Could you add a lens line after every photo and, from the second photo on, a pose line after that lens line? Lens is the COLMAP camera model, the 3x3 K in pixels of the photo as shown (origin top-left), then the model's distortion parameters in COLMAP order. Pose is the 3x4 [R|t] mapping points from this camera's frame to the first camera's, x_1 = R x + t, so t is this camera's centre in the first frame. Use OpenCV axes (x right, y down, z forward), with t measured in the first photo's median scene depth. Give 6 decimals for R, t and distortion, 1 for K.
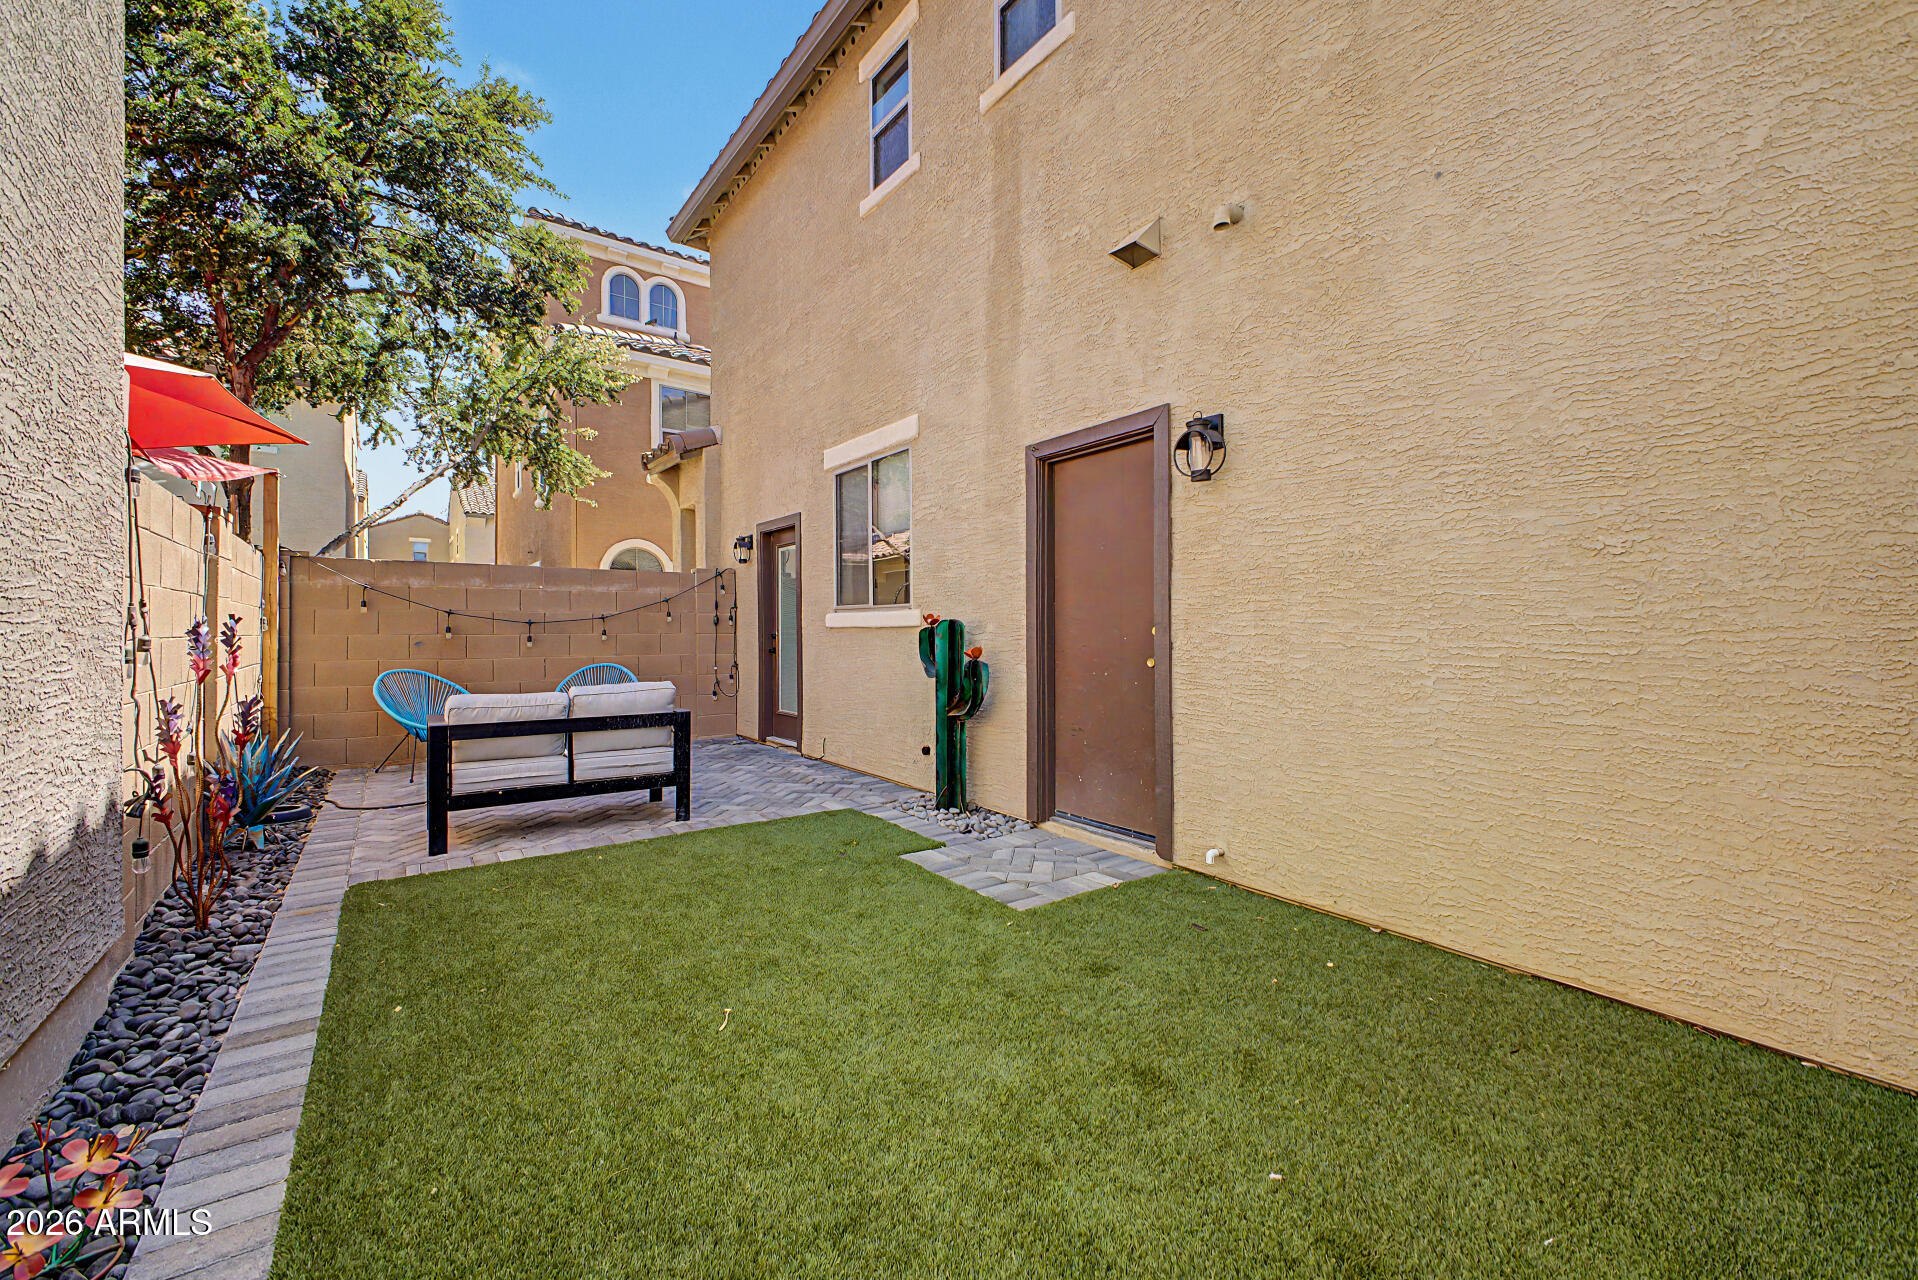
lens RADIAL K [[759.7, 0, 959.3], [0, 759.7, 632.1], [0, 0, 1]] dist [0.000625, -0.000432]
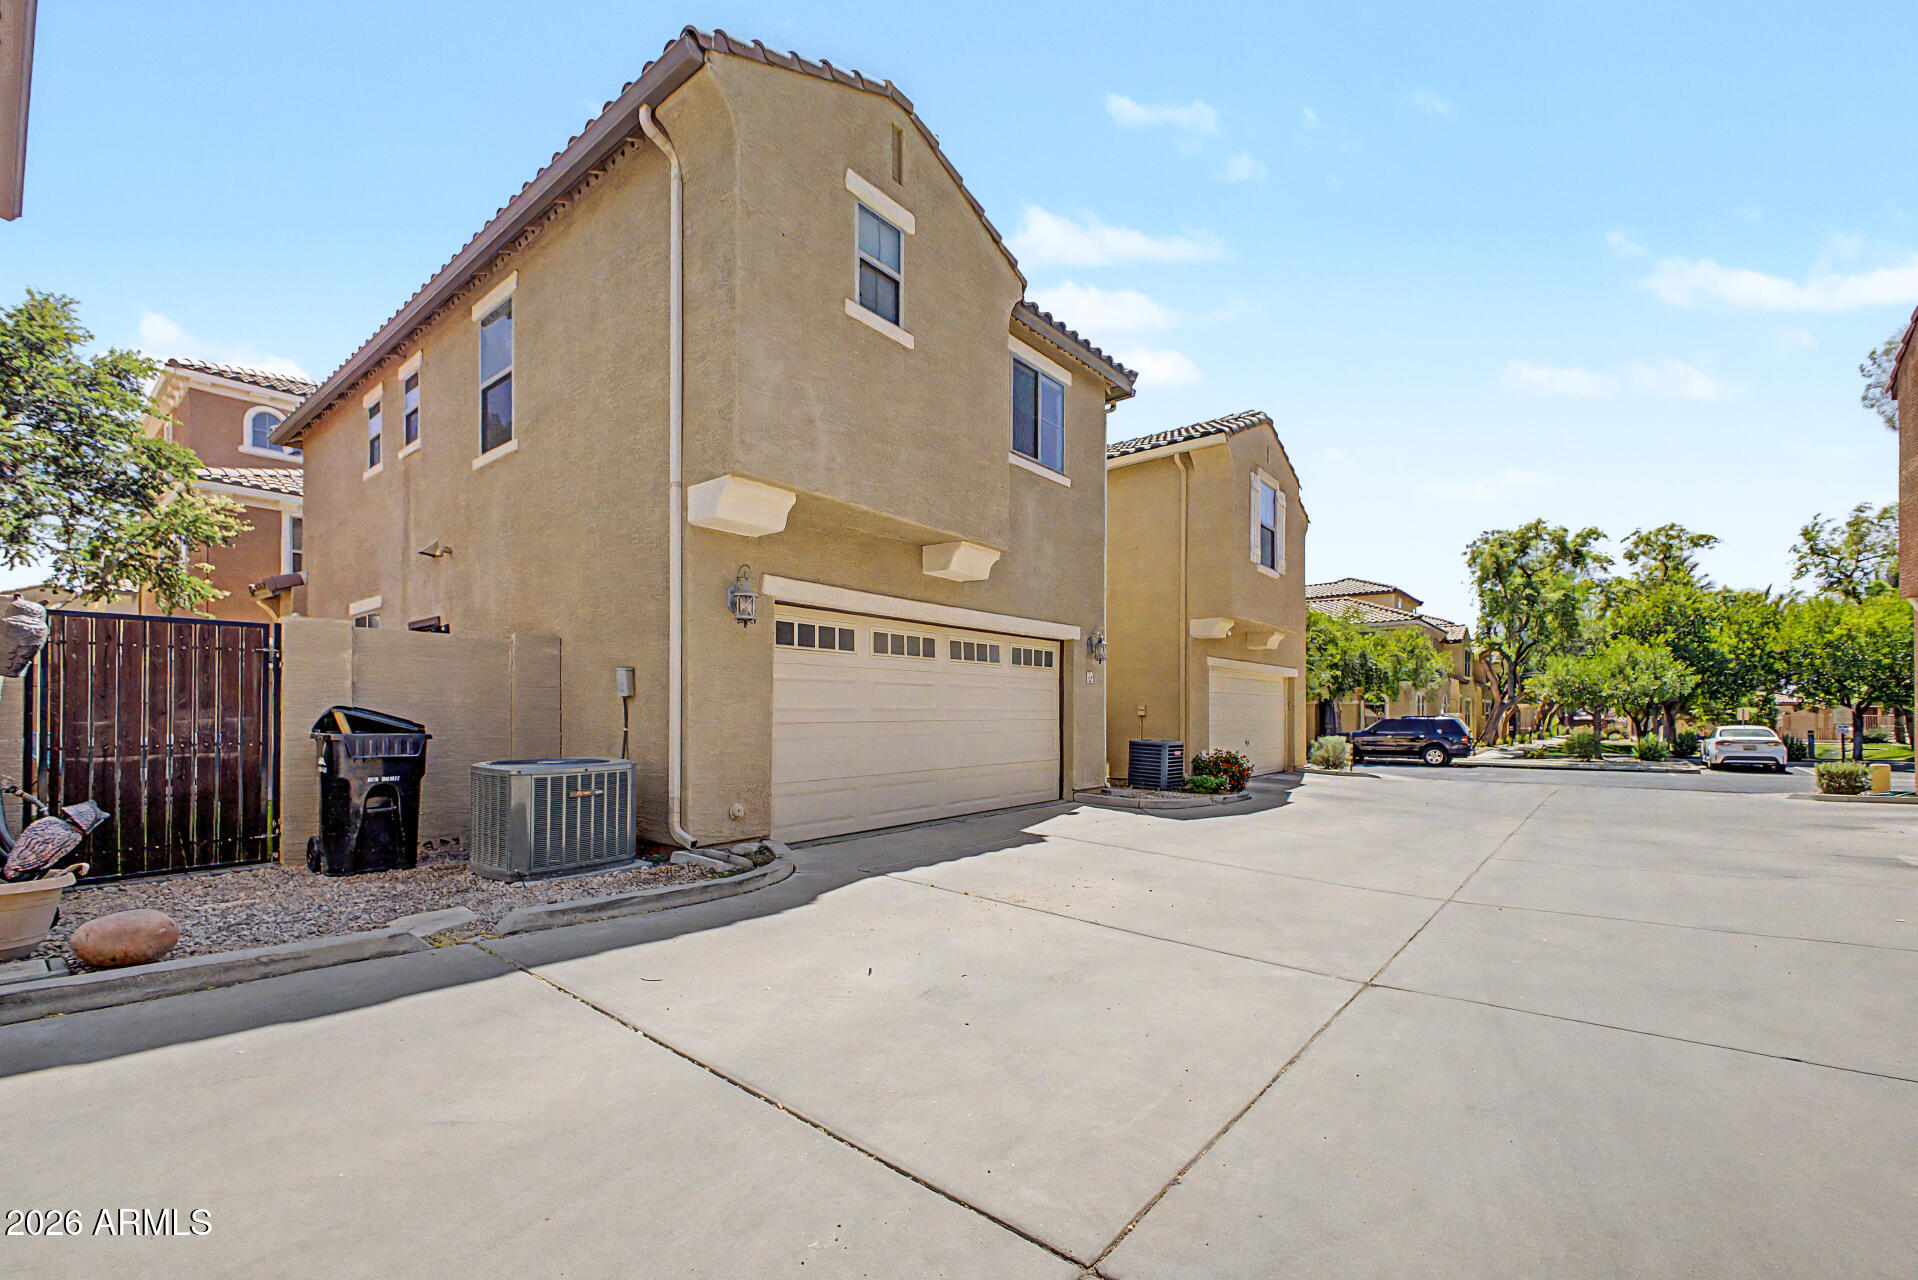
lens RADIAL K [[764.0, 0, 962.3], [0, 764.0, 702.2], [0, 0, 1]] dist [0.000509, 0.000025]
pose [[0.966680, 0.002954, 0.255972, 0.529702], [-0.001101, 0.999972, -0.007383, -0.000733], [-0.255987, 0.006856, 0.966656, -0.763999]]
